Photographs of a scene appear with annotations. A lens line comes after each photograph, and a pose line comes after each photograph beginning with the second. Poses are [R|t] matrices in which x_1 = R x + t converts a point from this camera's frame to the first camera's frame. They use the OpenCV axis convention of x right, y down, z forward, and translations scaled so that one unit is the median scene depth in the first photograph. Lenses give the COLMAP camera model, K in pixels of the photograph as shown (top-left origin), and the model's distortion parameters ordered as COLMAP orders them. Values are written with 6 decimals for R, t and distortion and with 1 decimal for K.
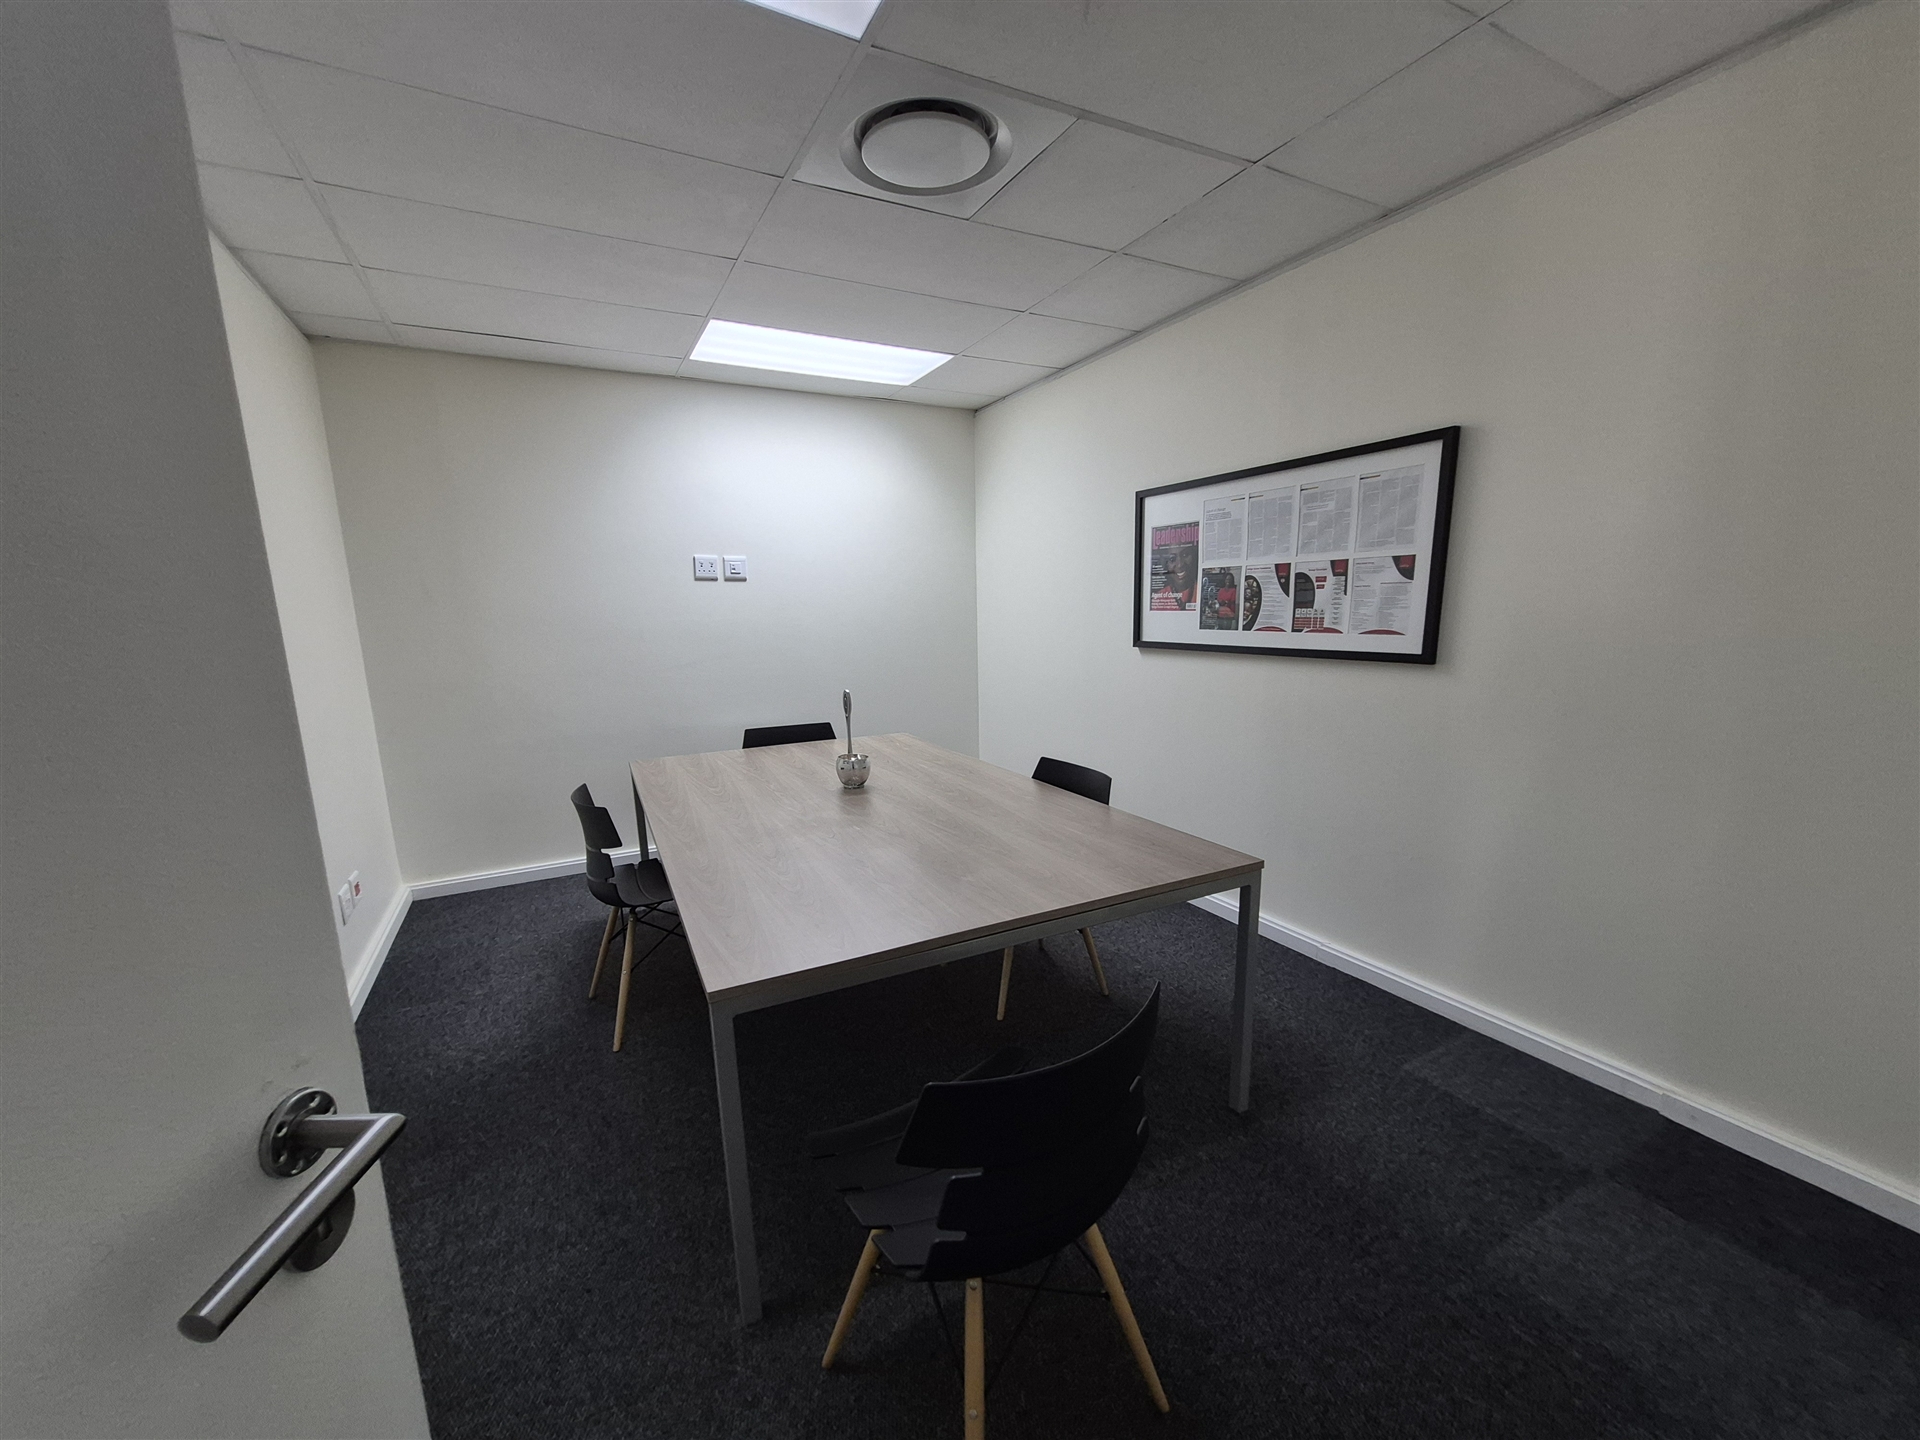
lens RADIAL K [[768.5, 0, 959.2], [0, 768.5, 728.3], [0, 0, 1]] dist [0.002534, -0.000463]
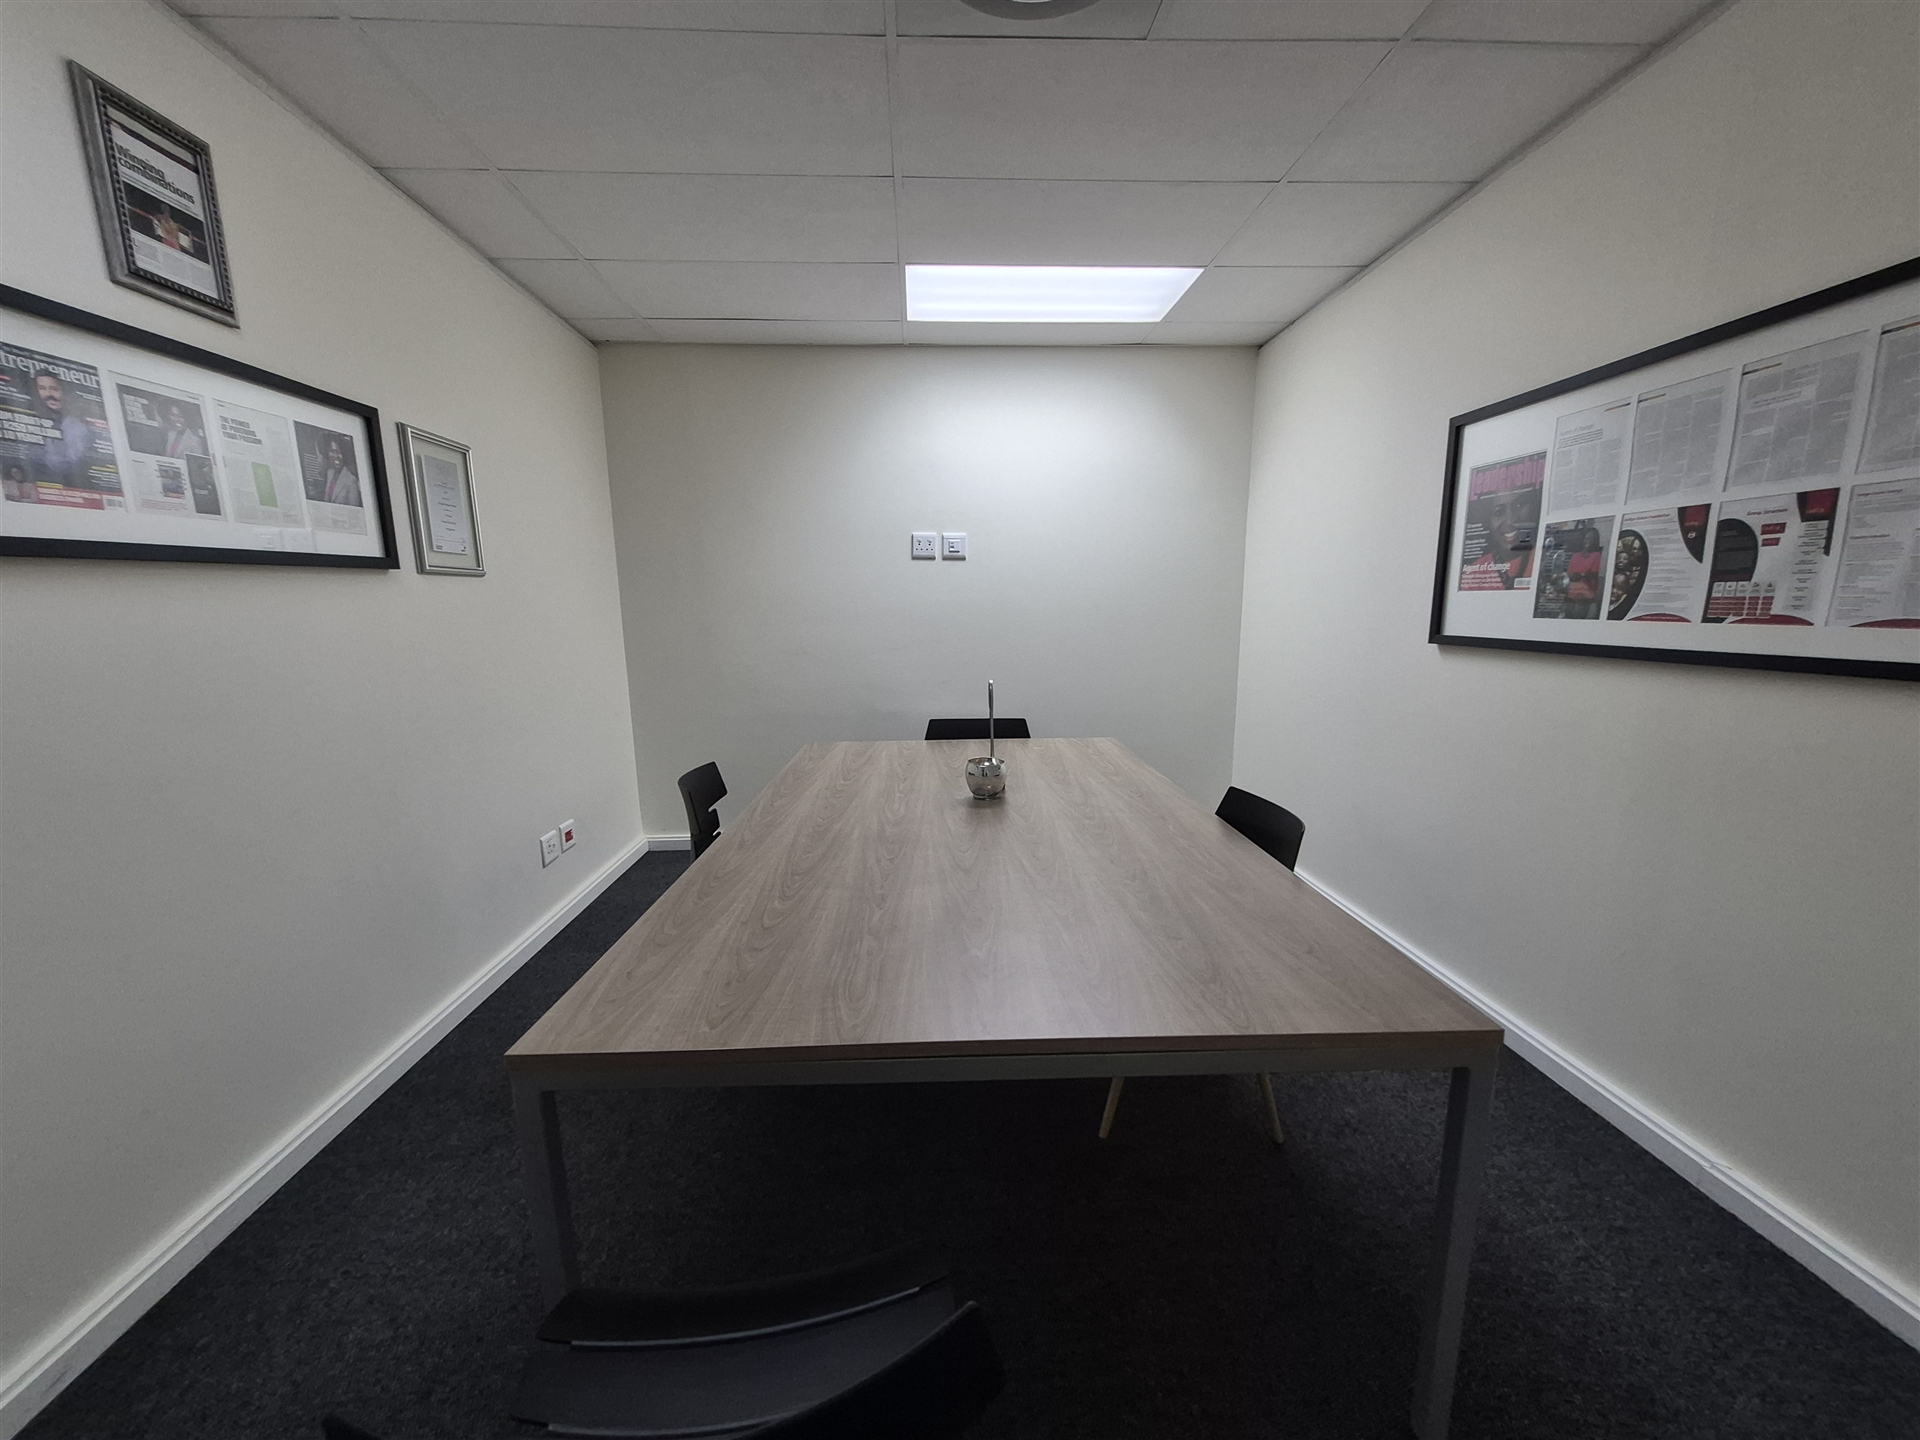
lens RADIAL K [[768.5, 0, 957.2], [0, 768.5, 729.9], [0, 0, 1]] dist [0.002534, -0.000463]
pose [[0.903198, 0.080813, -0.421547, 0.162499], [-0.077649, 0.996675, 0.024699, -0.013164], [0.422141, 0.010425, 0.906470, 0.214392]]
